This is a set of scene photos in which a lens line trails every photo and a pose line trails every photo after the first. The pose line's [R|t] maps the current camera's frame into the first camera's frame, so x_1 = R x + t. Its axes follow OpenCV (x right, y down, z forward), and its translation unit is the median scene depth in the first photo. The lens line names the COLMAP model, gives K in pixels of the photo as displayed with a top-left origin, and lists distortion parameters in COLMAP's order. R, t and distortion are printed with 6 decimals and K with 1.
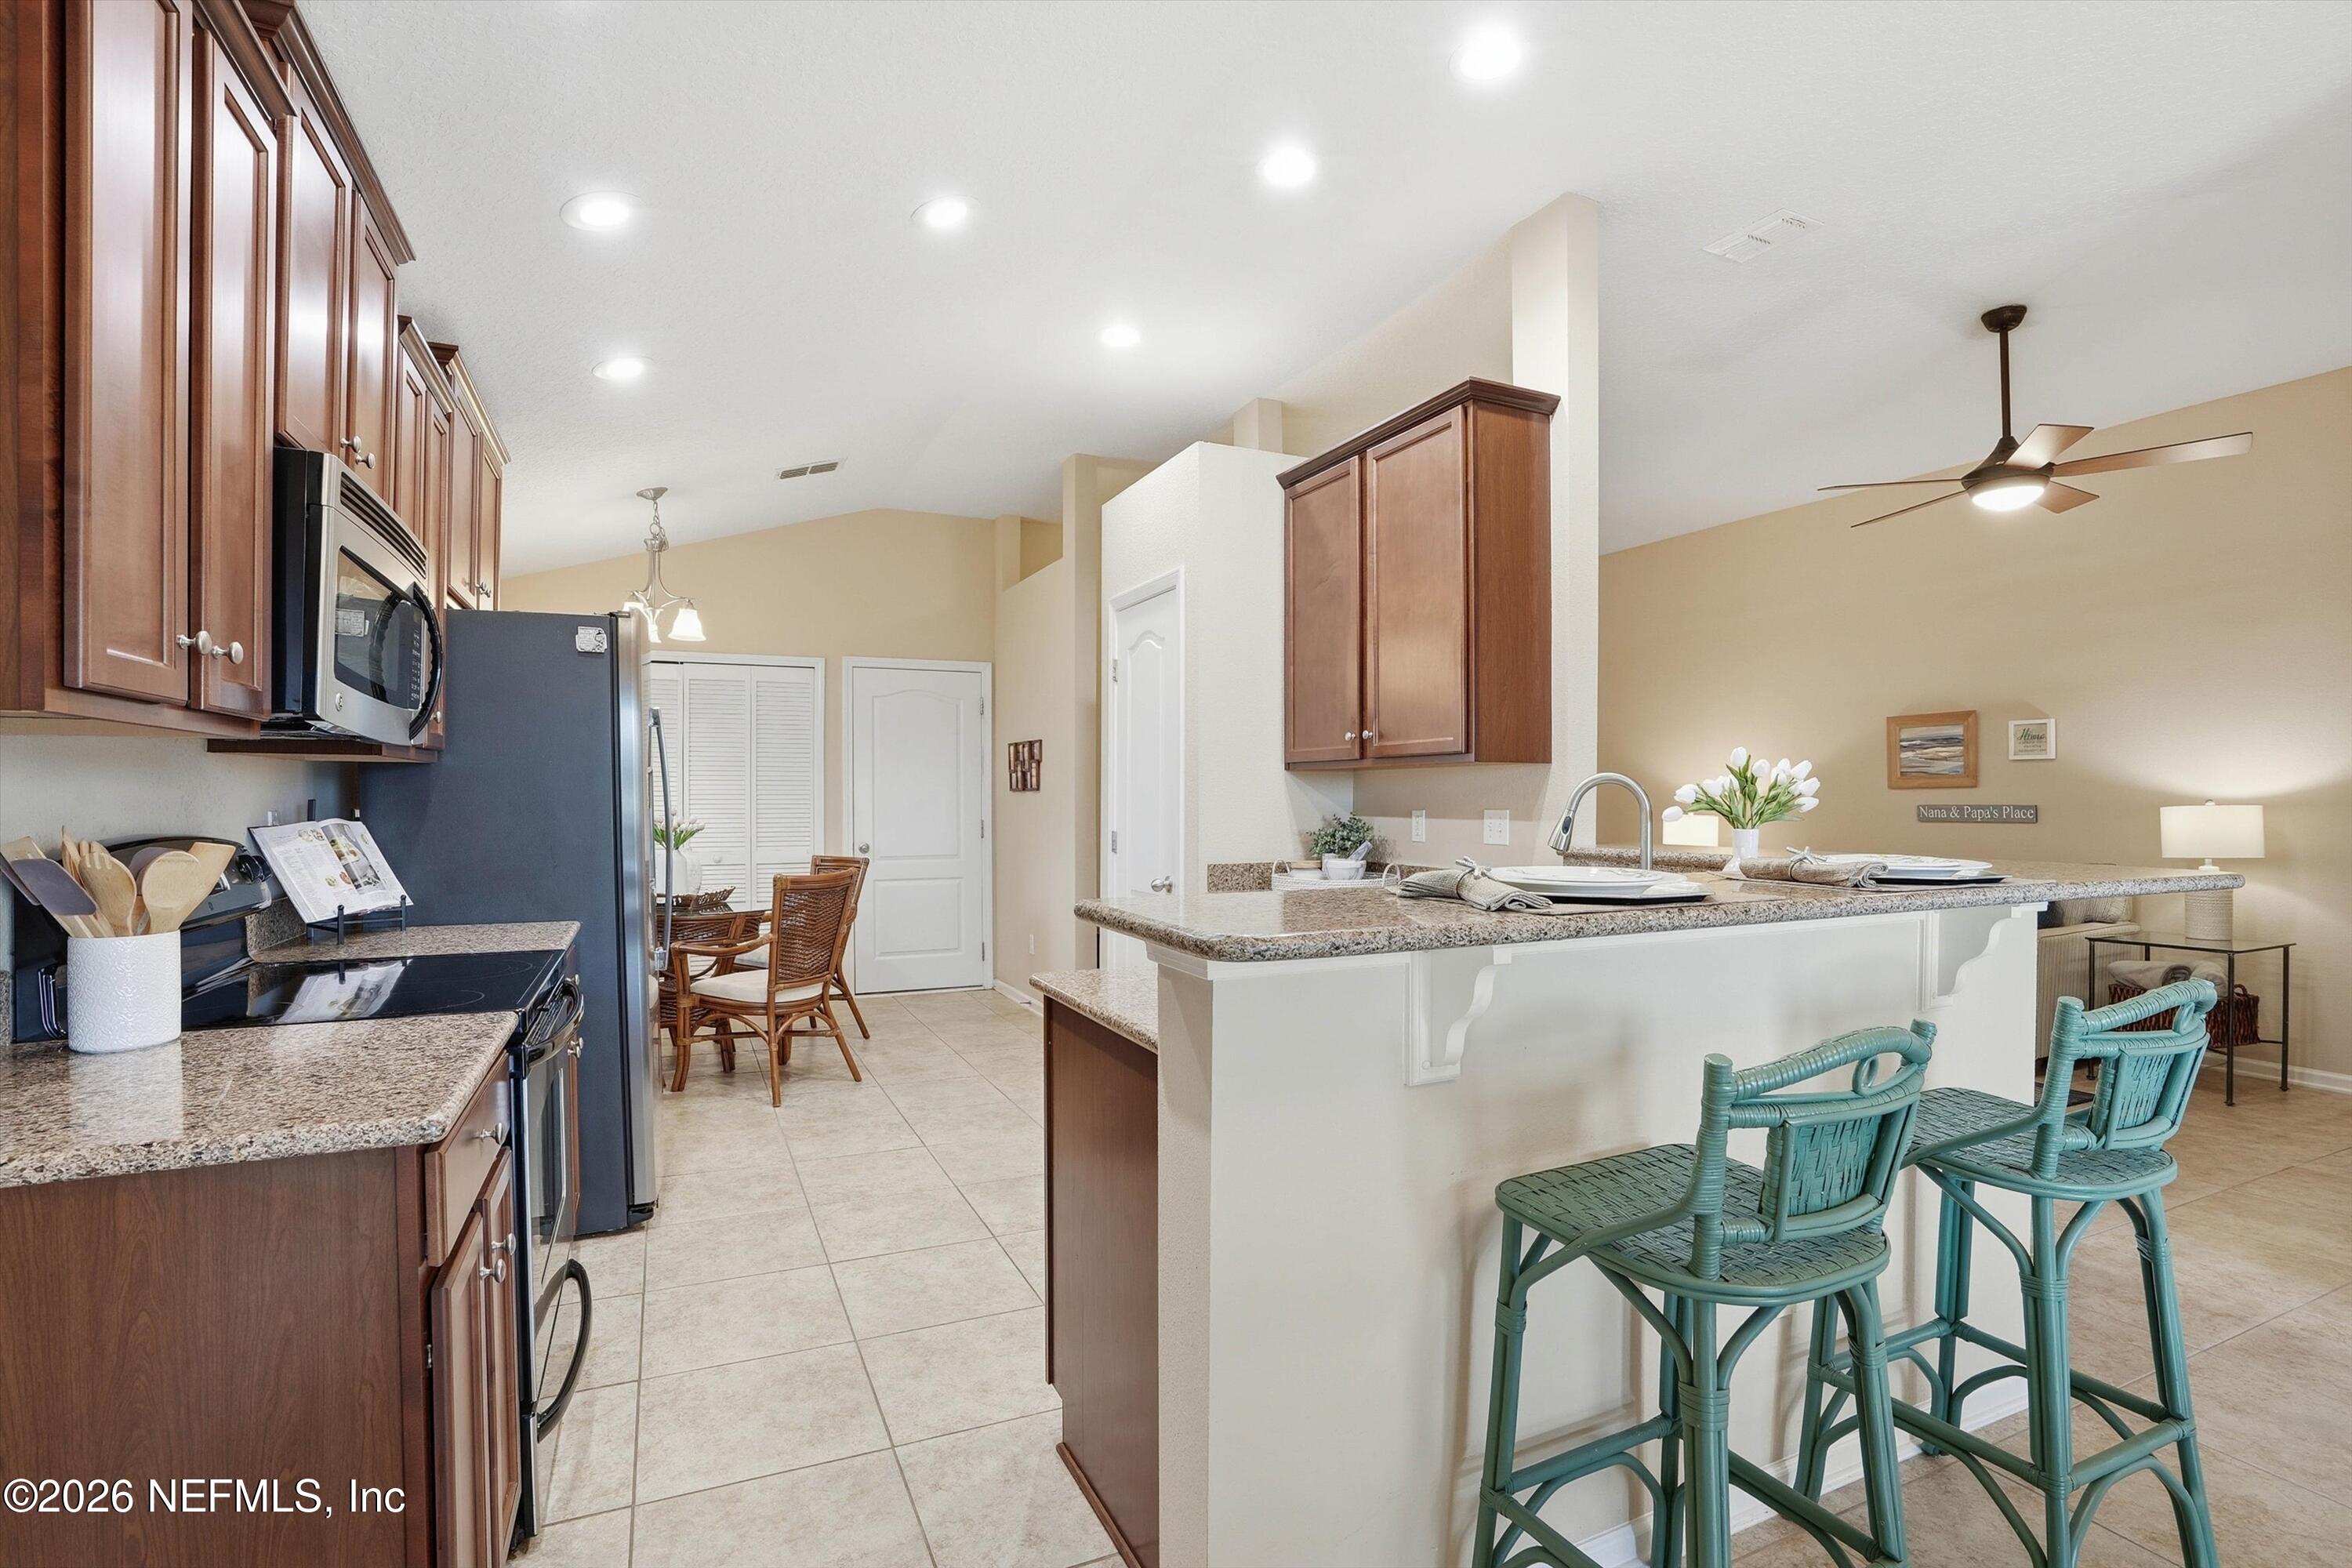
lens RADIAL K [[1081.1, 0, 1172.8], [0, 1081.1, 809.9], [0, 0, 1]] dist [-0.003580, -0.000359]
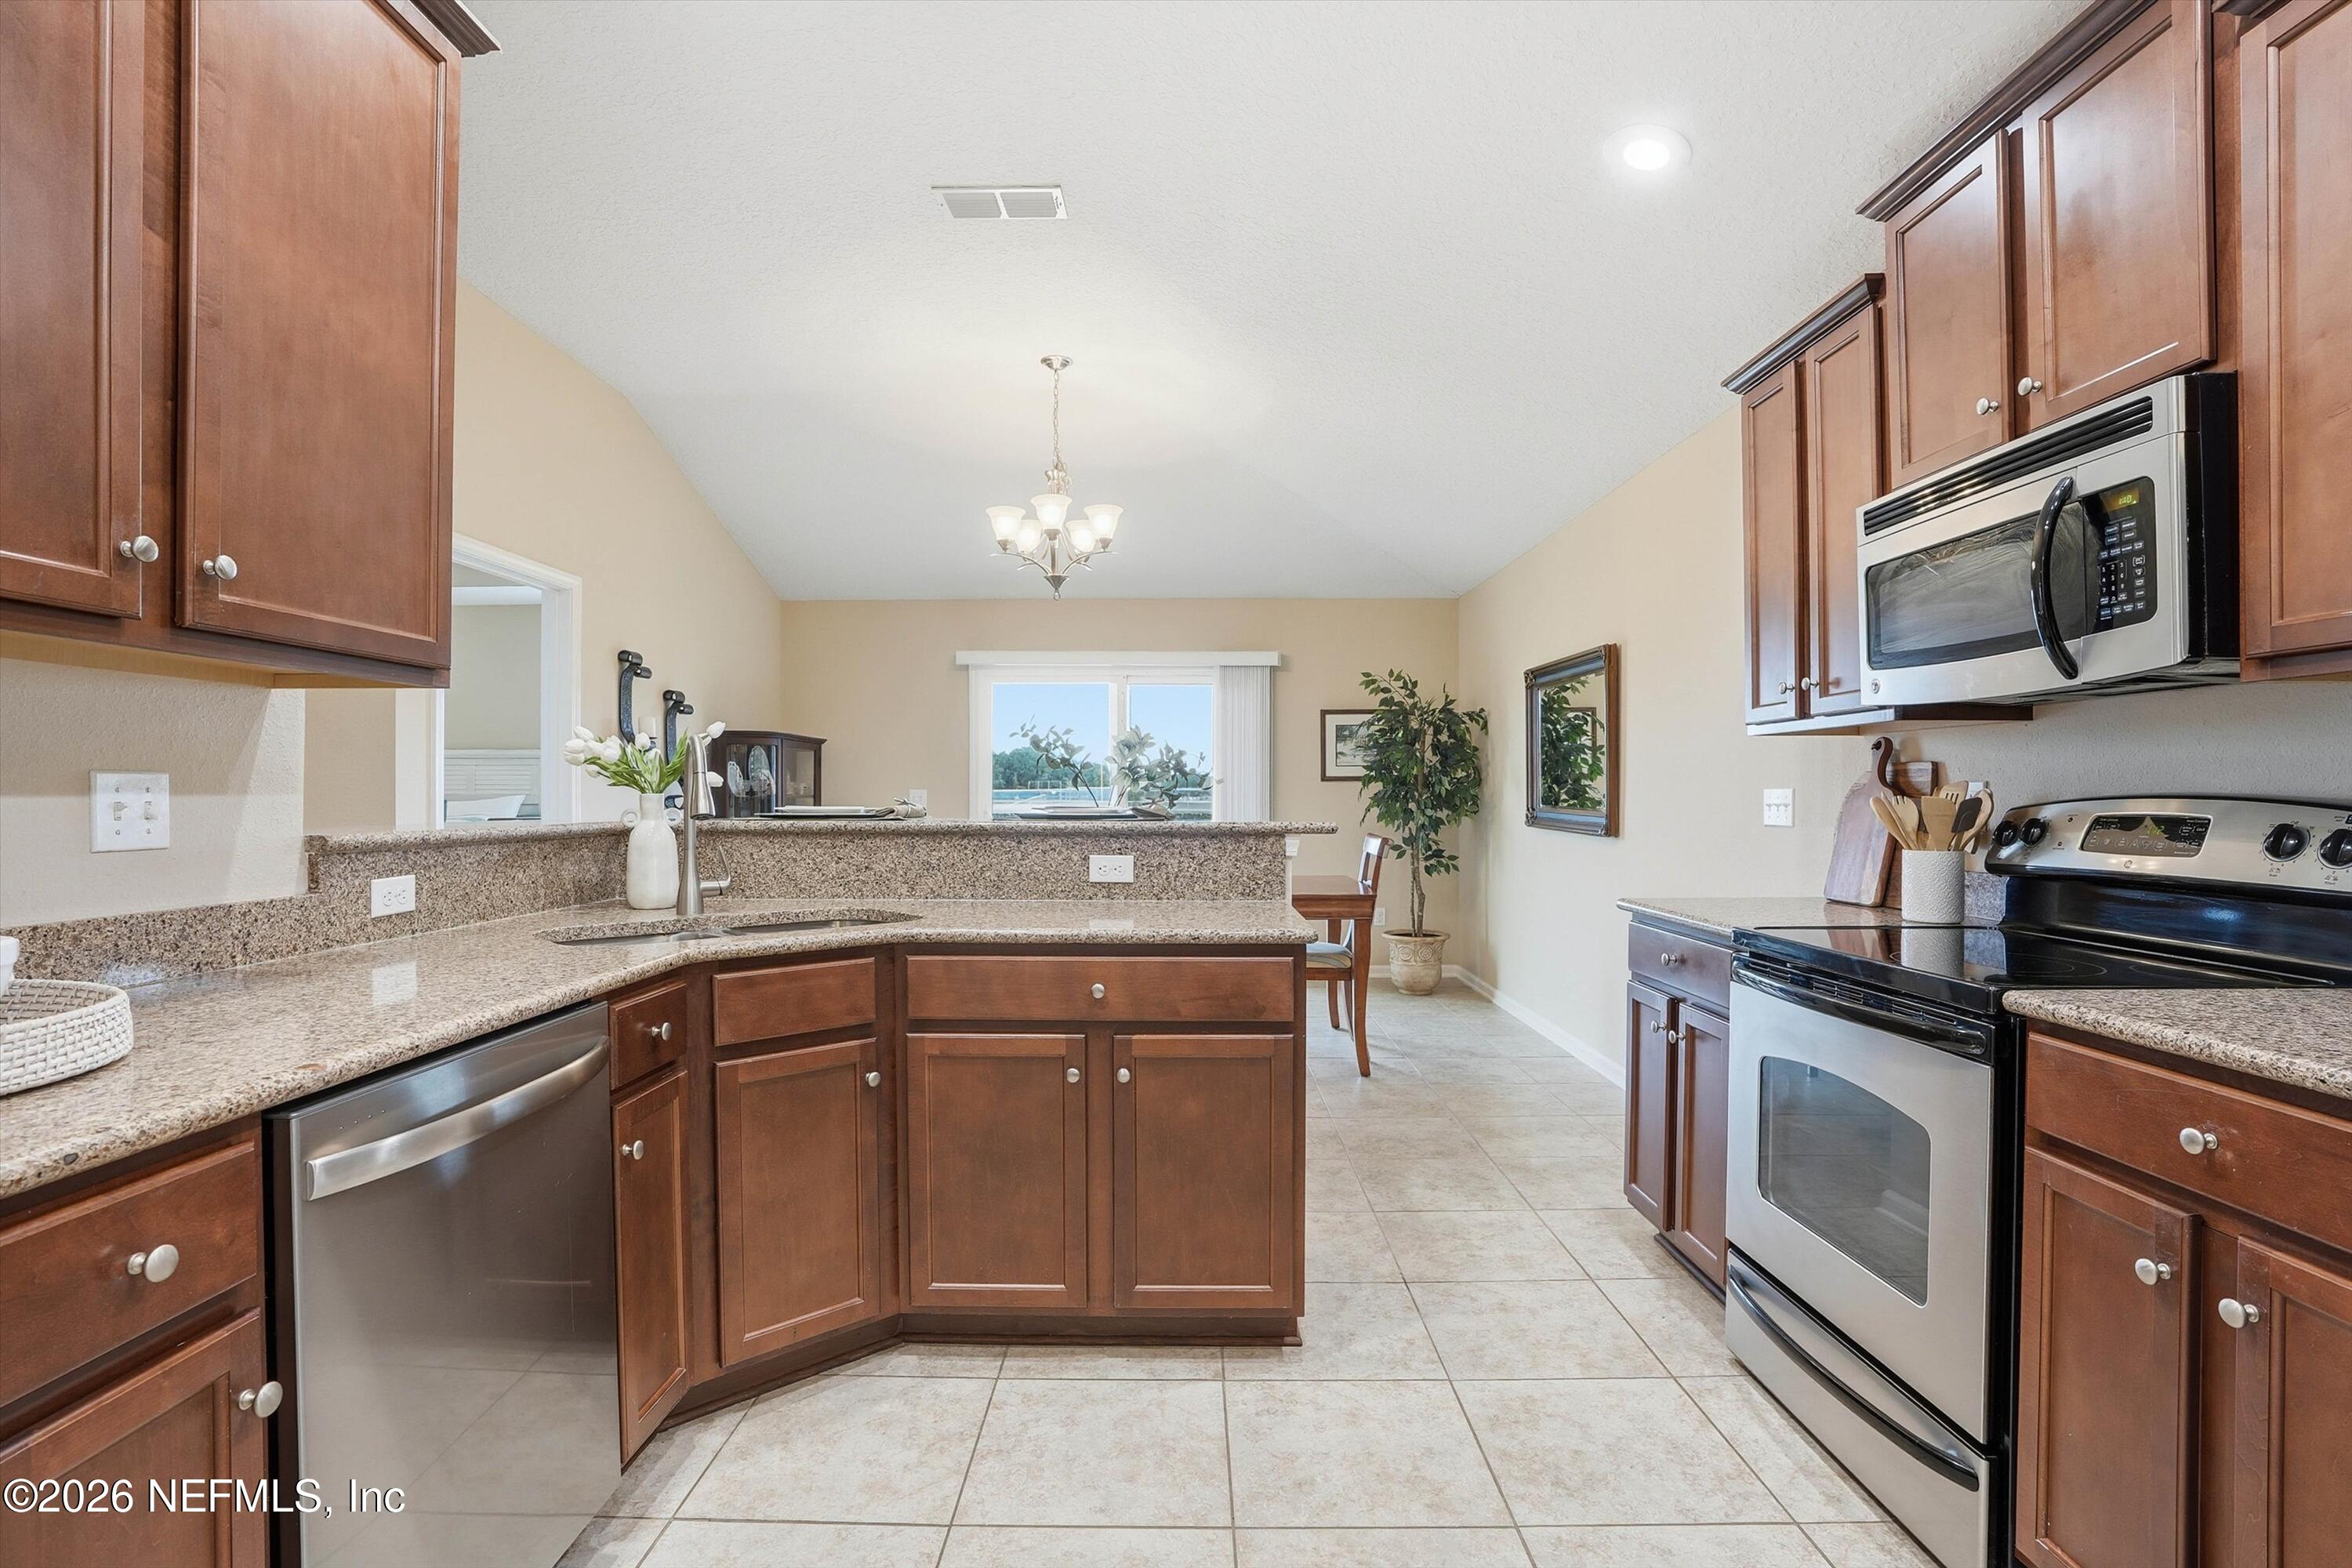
lens RADIAL K [[1192.8, 0, 1176.0], [0, 1192.8, 784.0], [0, 0, 1]] dist [0.001047, 0.000228]
pose [[-0.908346, 0.004757, 0.418192, -0.242322], [0.004730, 0.999988, -0.001101, 0.005720], [-0.418193, 0.000978, -0.908358, 1.038570]]
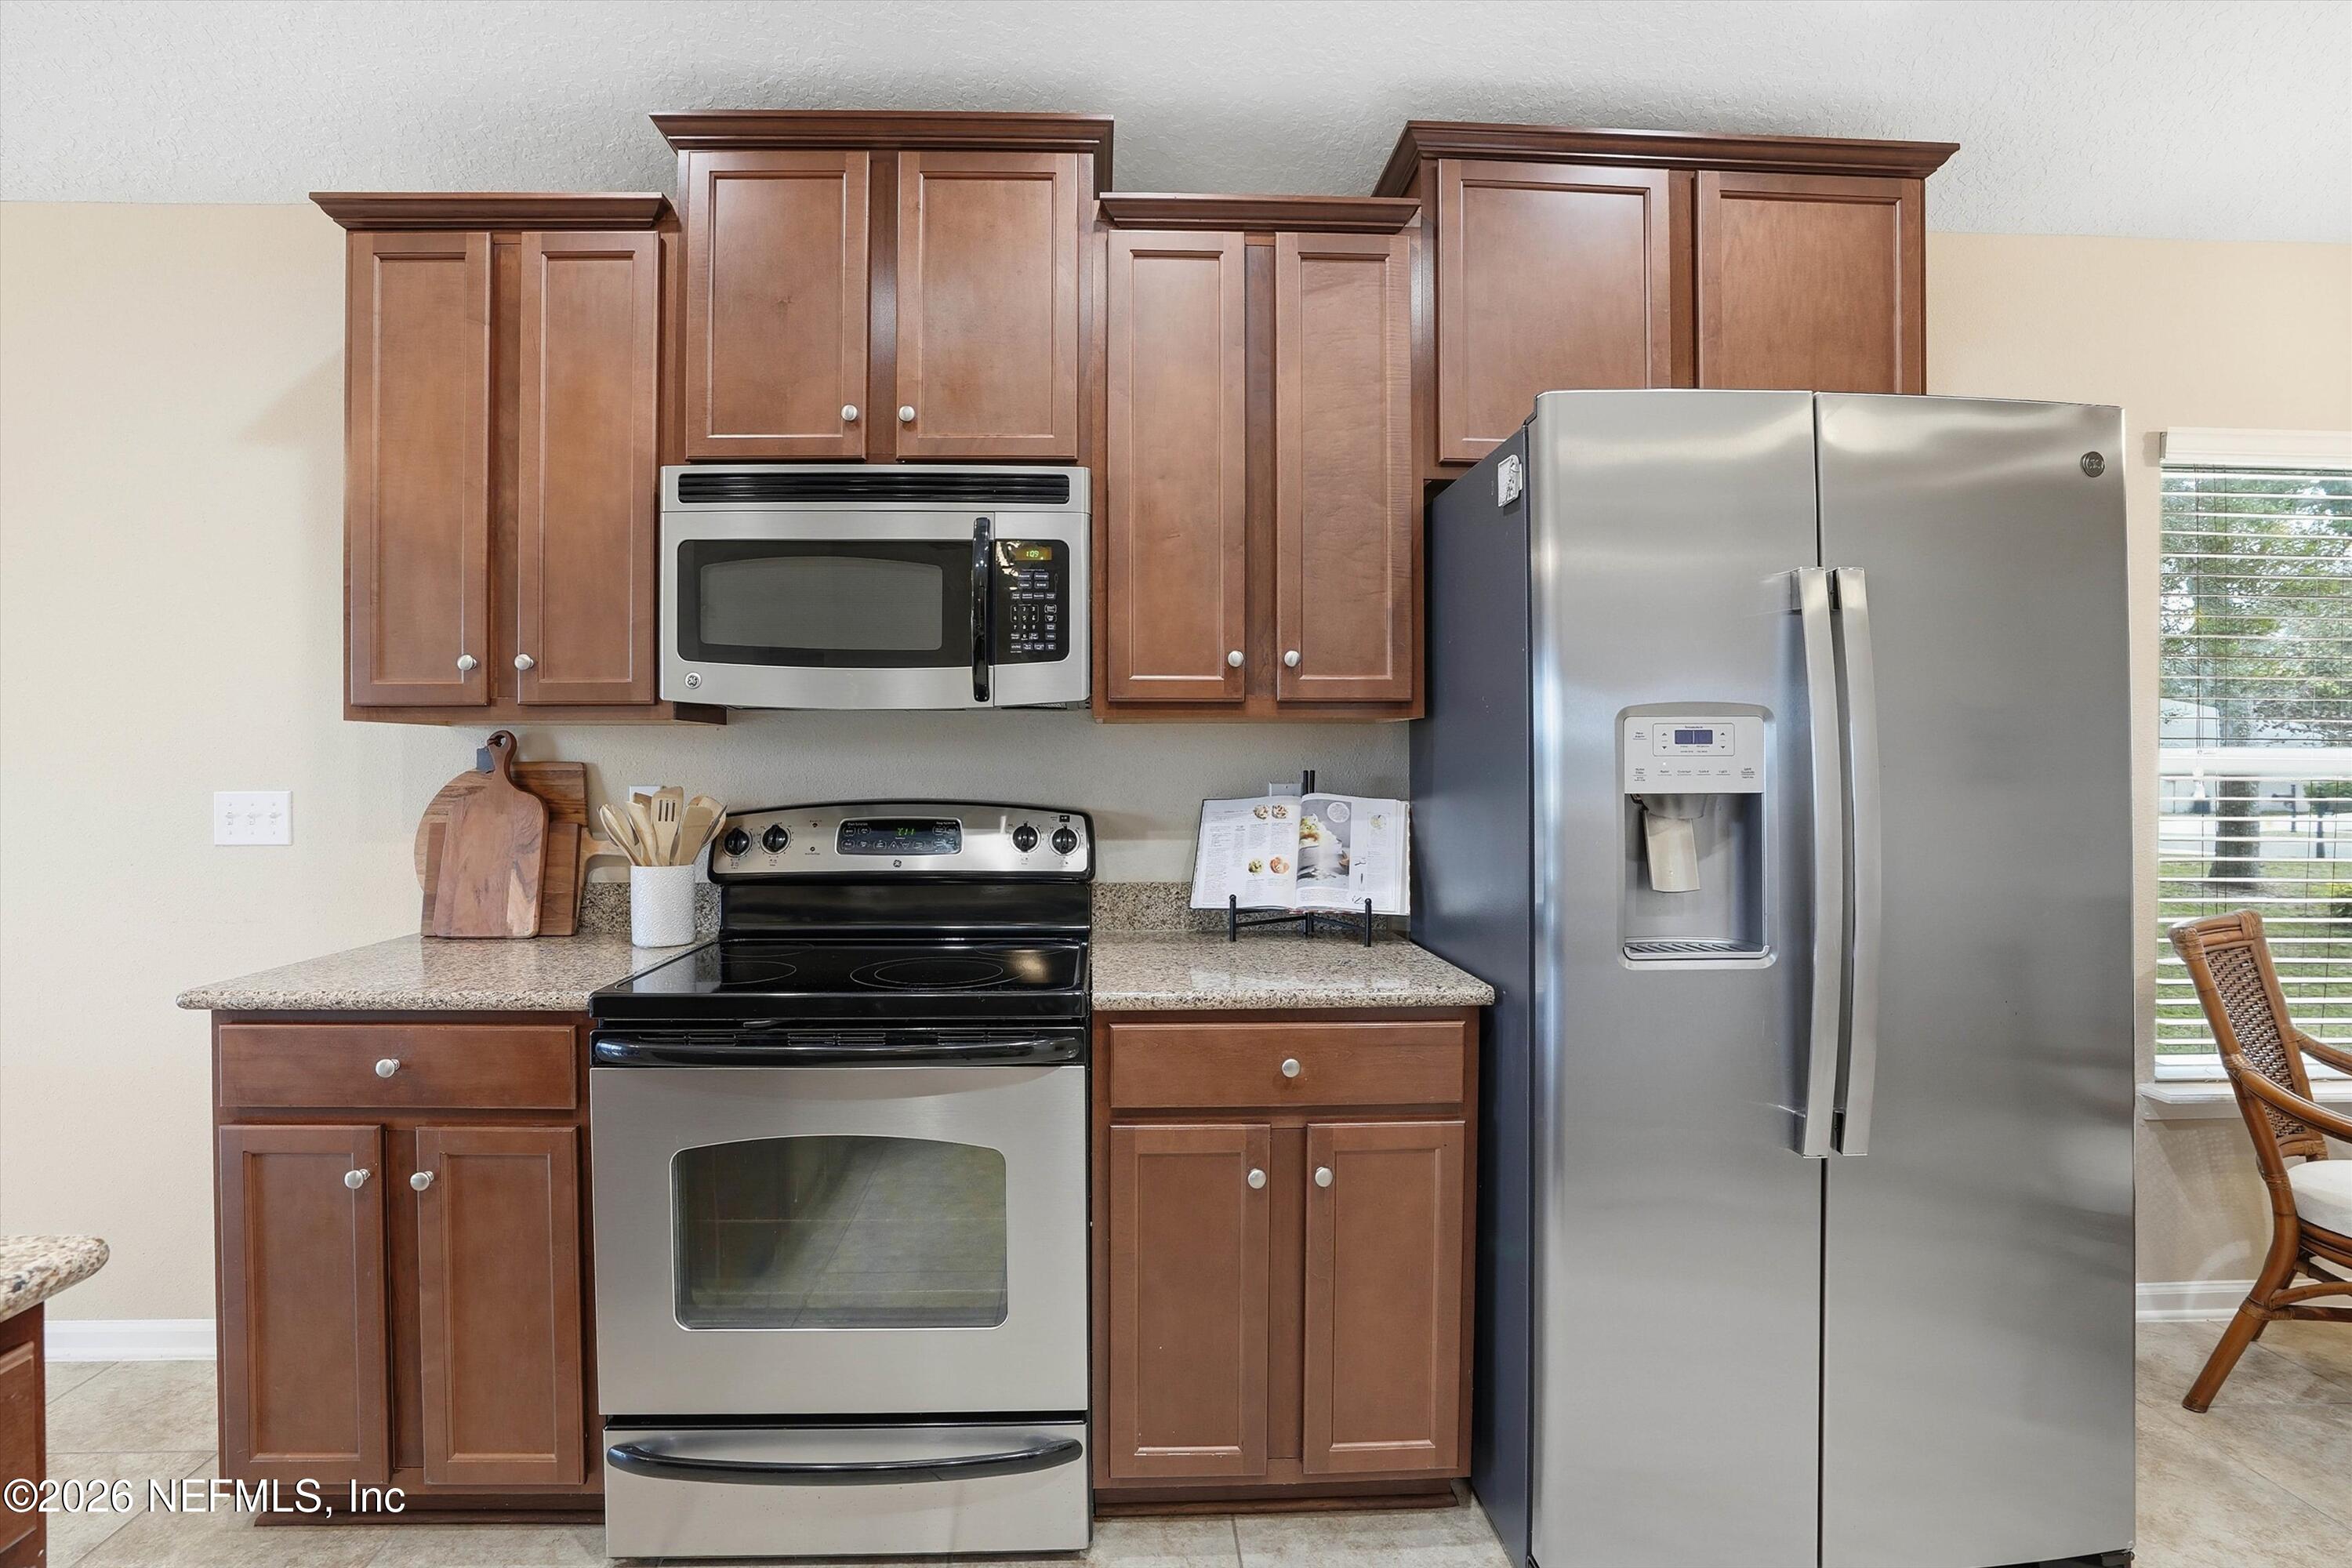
lens RADIAL K [[1153.6, 0, 1094.5], [0, 1153.6, 778.7], [0, 0, 1]] dist [-0.034655, 0.000229]
pose [[-0.387257, 0.000196, -0.921972, 0.052265], [-0.011787, 0.999917, 0.005163, -0.003090], [0.921896, 0.012866, -0.387223, 0.730790]]
